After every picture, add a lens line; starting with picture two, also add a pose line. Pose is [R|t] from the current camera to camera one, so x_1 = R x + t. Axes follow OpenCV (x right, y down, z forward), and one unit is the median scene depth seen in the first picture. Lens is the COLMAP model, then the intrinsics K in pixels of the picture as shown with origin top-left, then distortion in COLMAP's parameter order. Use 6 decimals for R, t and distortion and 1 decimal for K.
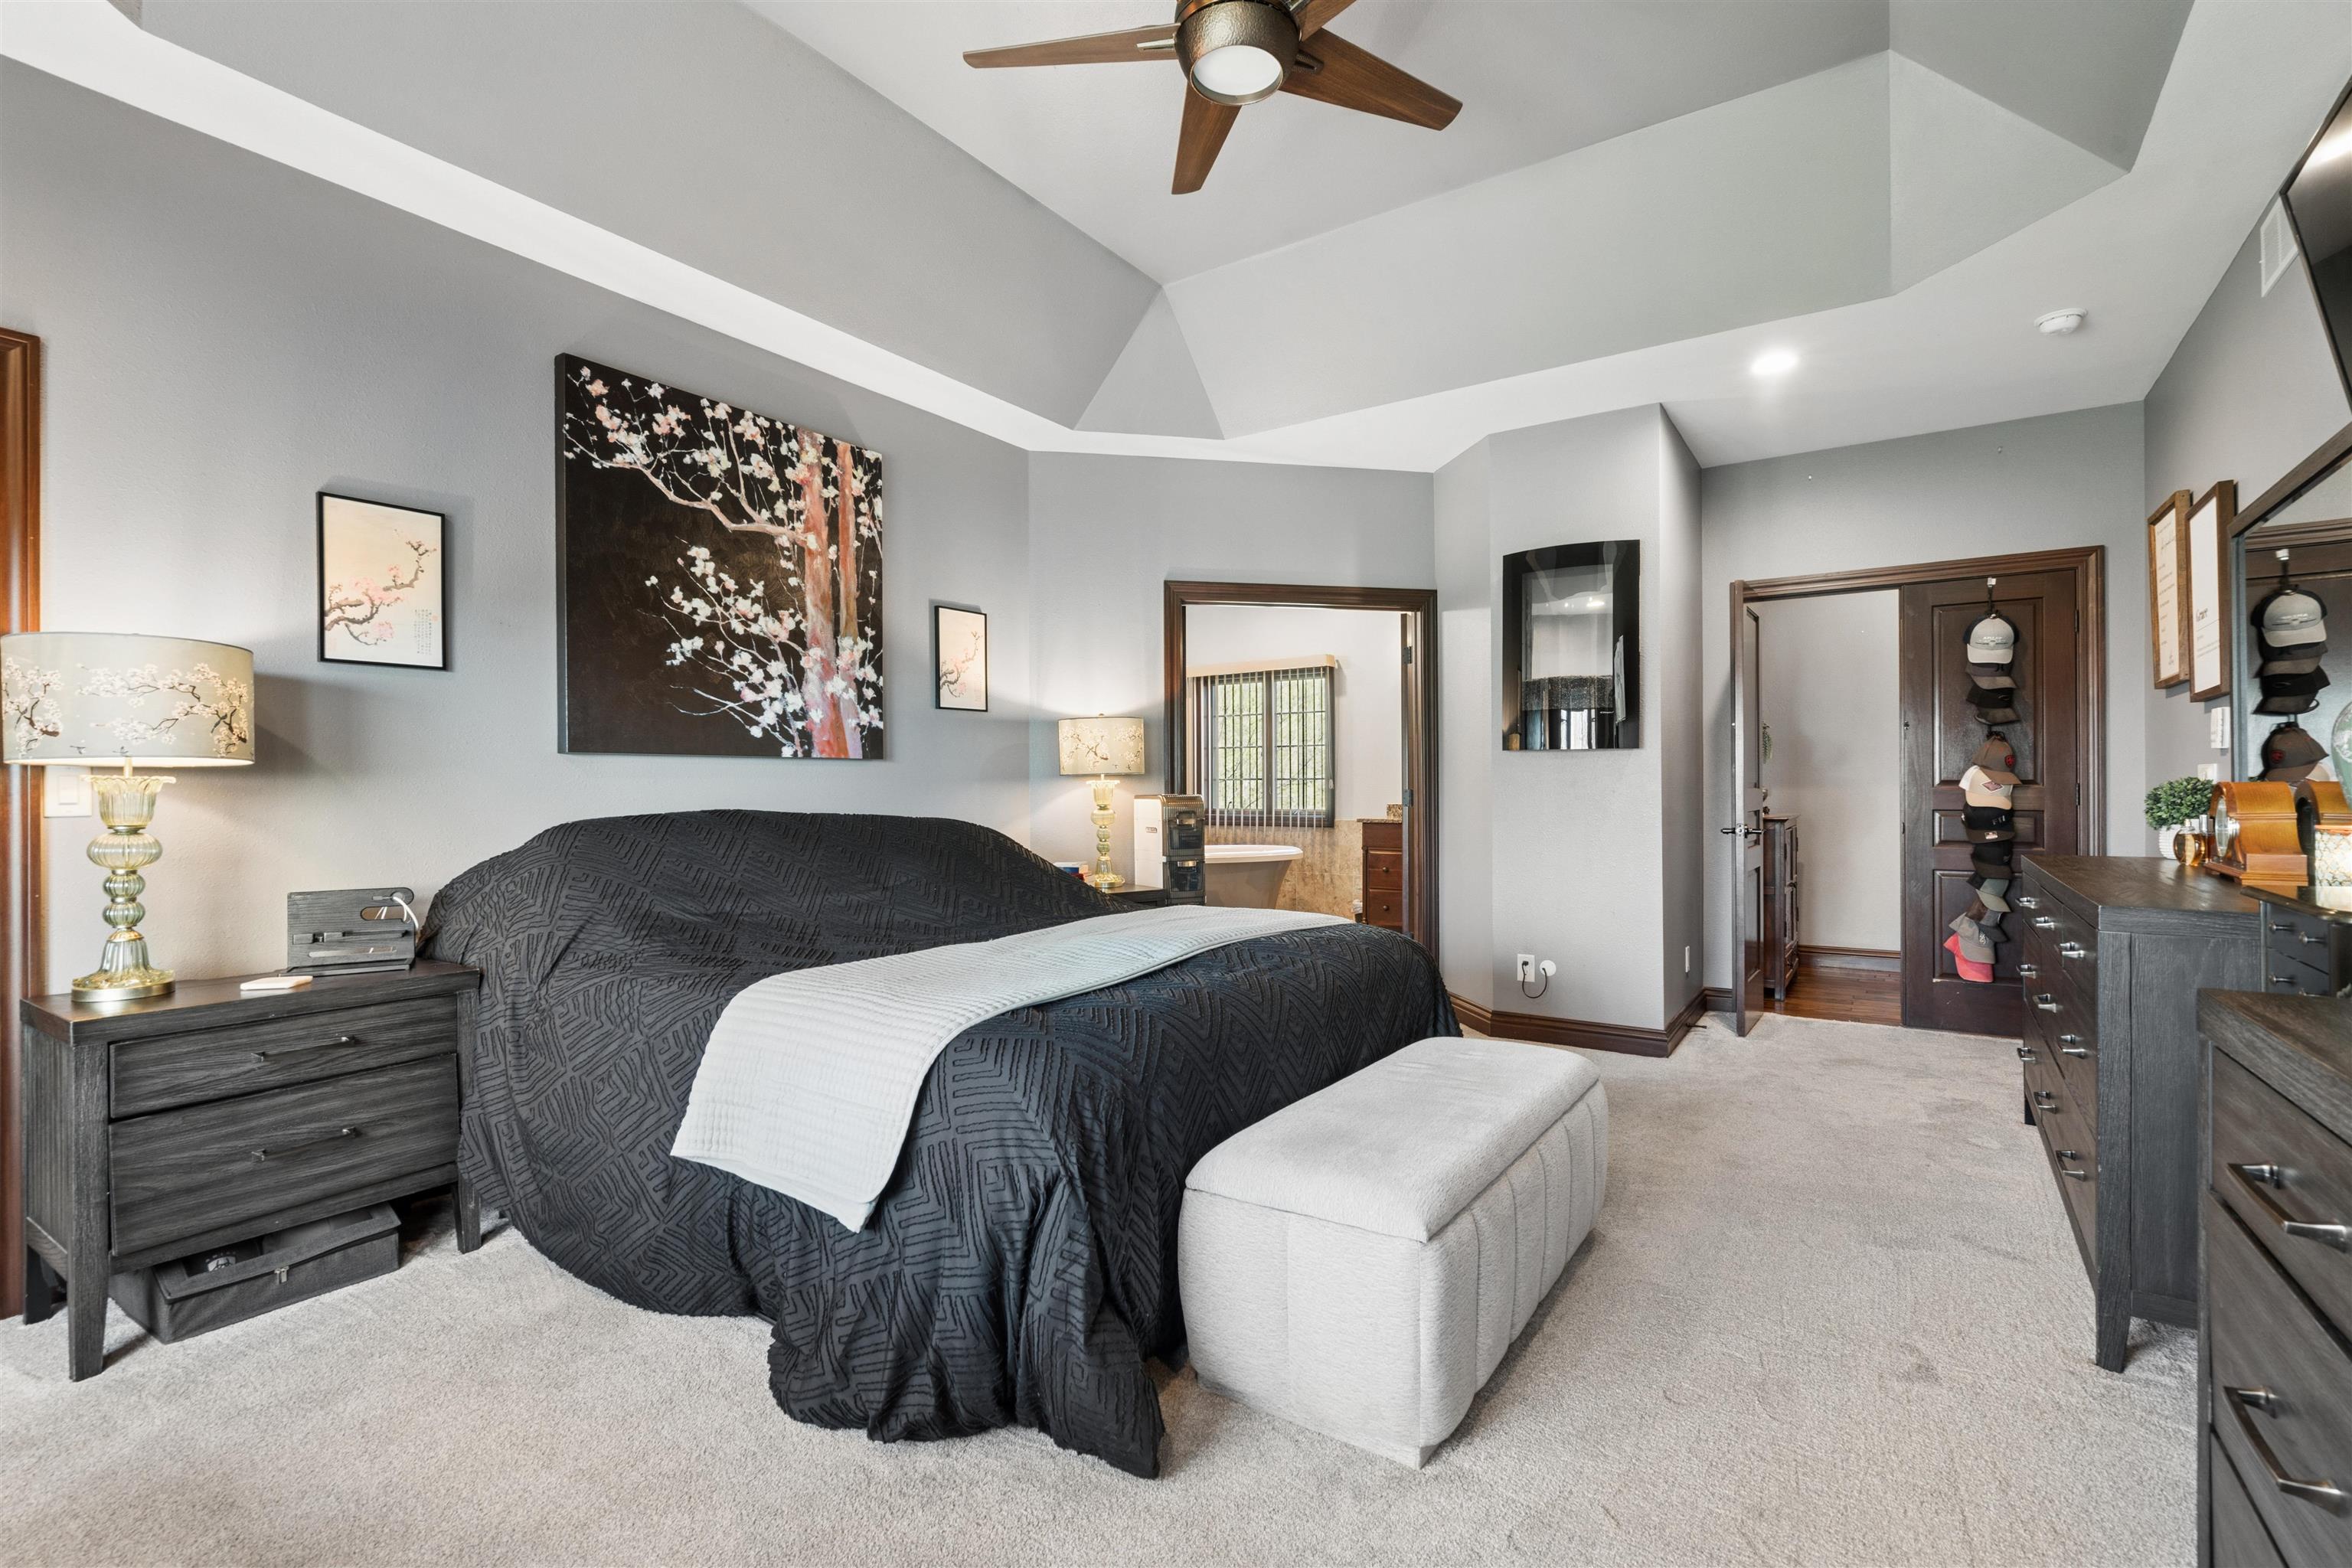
lens RADIAL K [[1068.9, 0, 1175.7], [0, 1068.9, 789.5], [0, 0, 1]] dist [-0.005262, -0.000358]
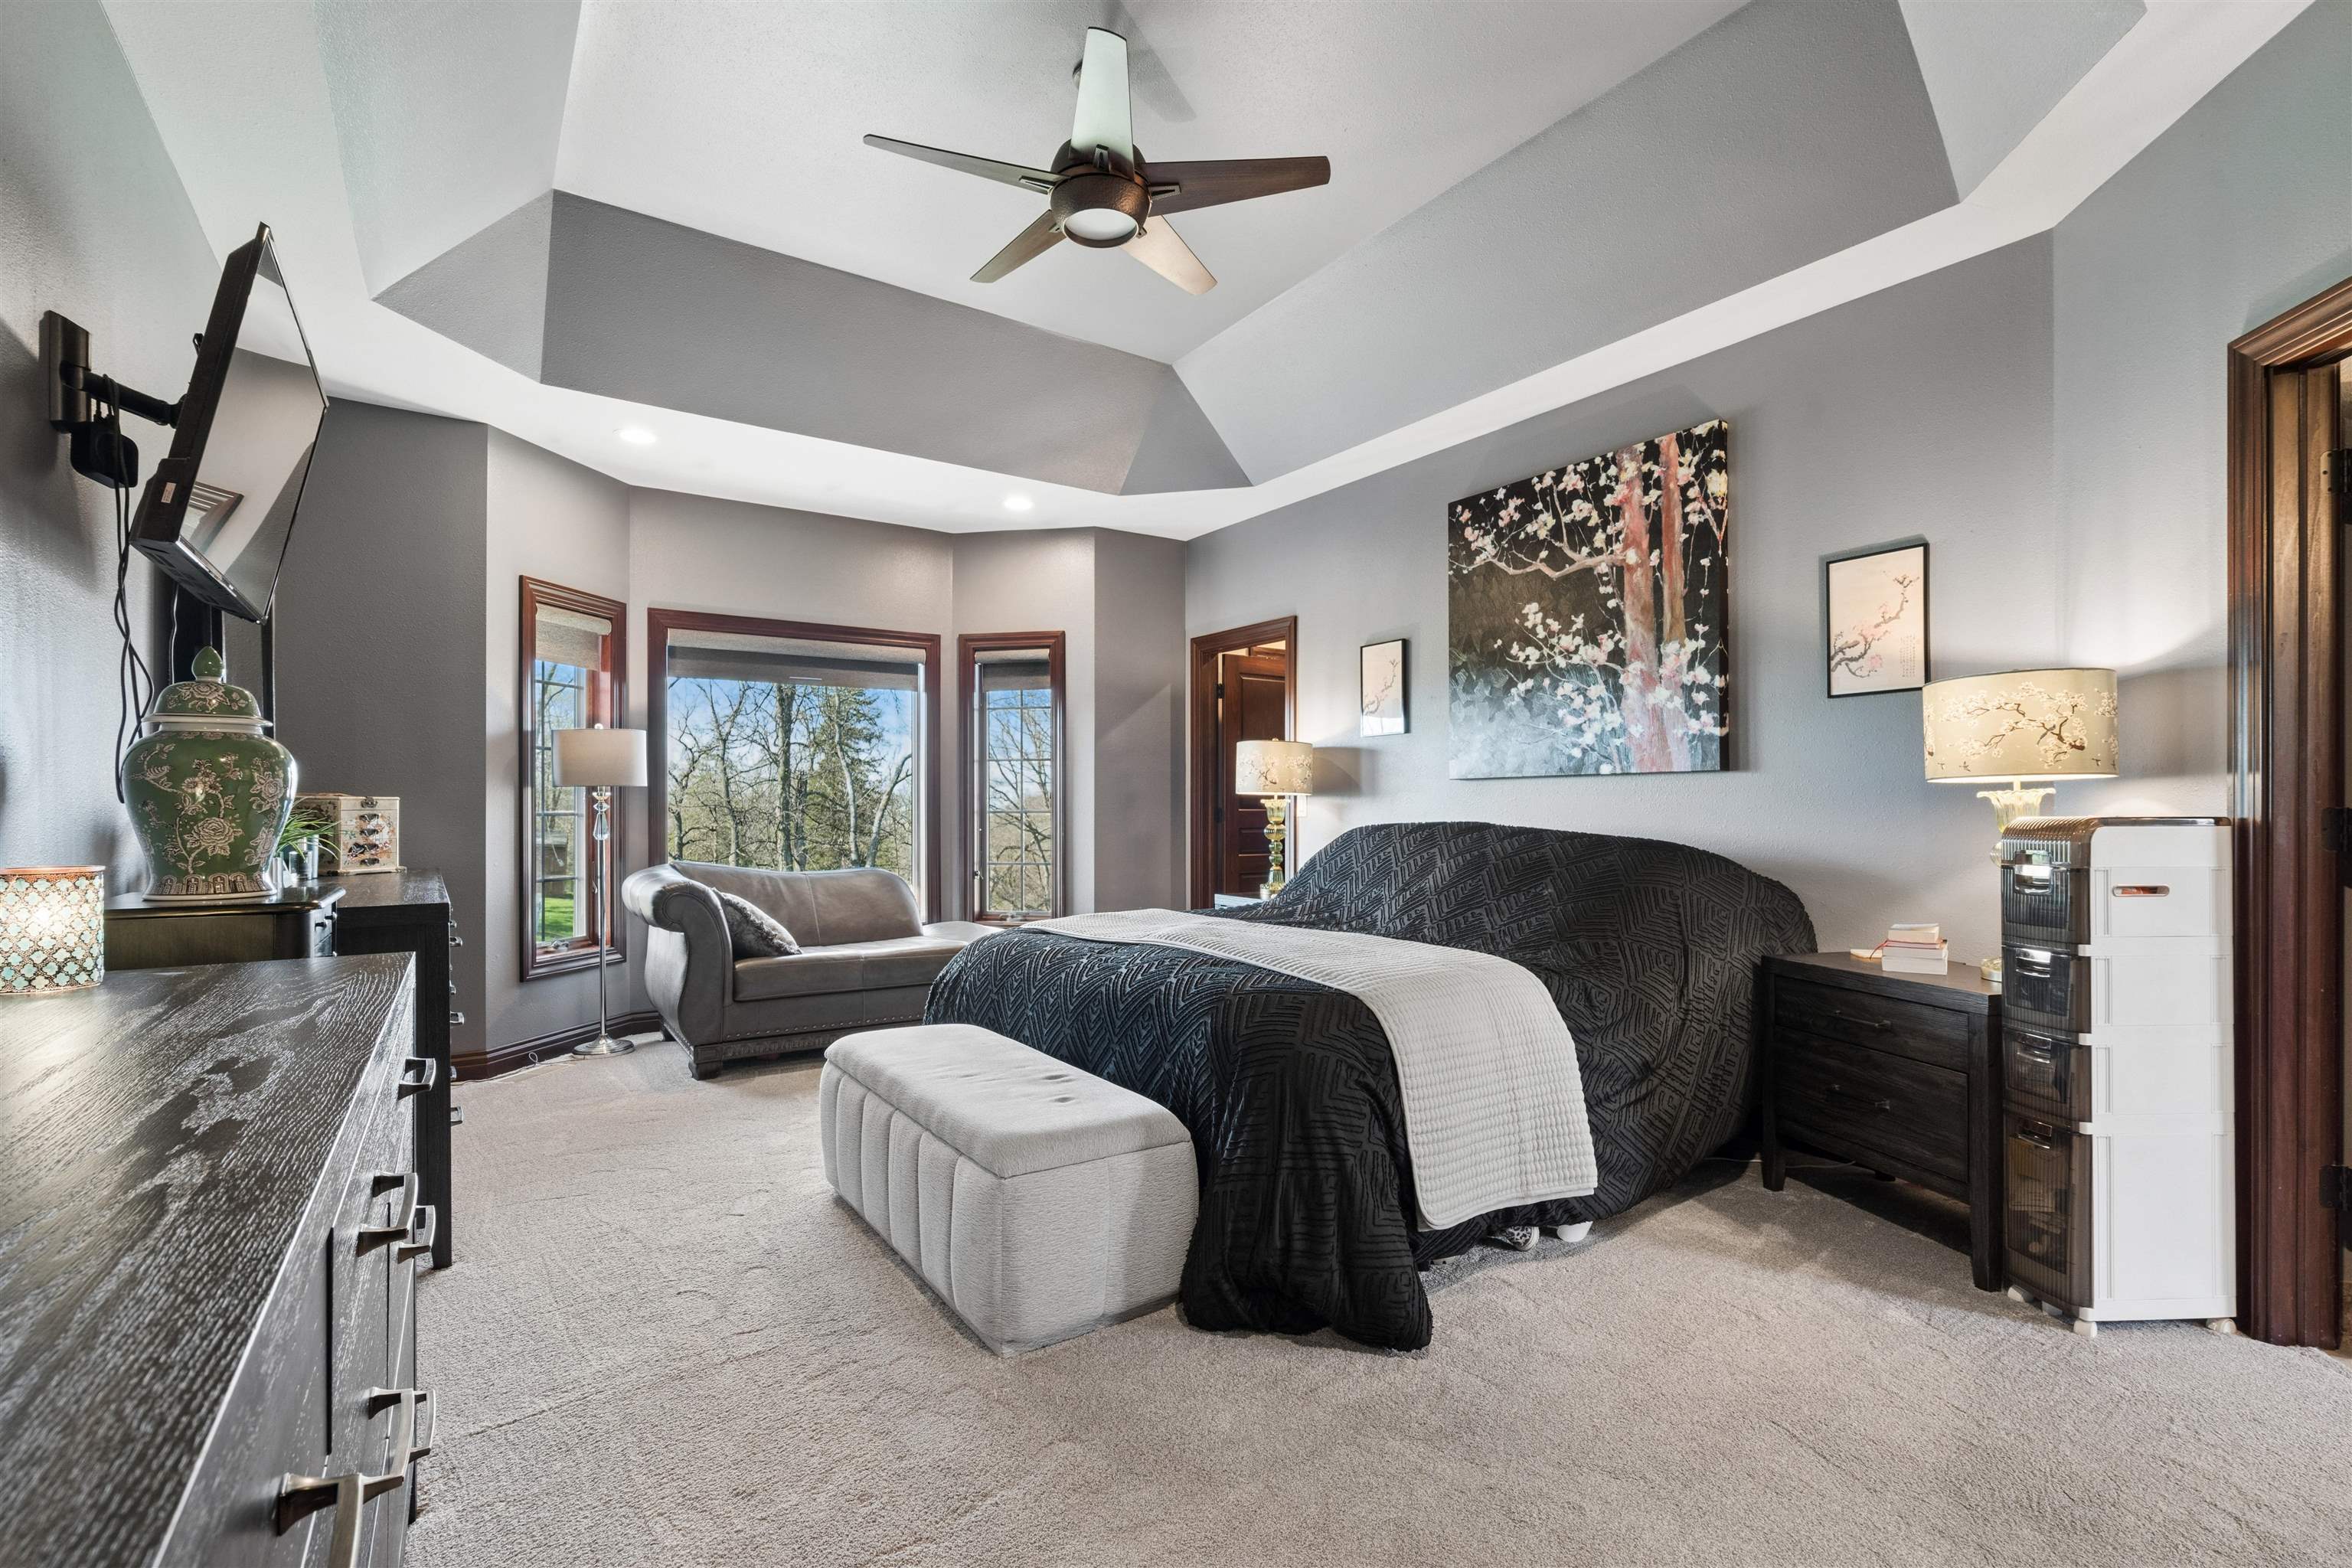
lens RADIAL K [[1068.9, 0, 1176.0], [0, 1068.9, 795.3], [0, 0, 1]] dist [-0.005262, -0.000358]
pose [[-0.371664, 0.001188, -0.928367, 0.761765], [0.009877, 0.999948, -0.002675, -0.011051], [0.928315, -0.010163, -0.371656, 0.998127]]
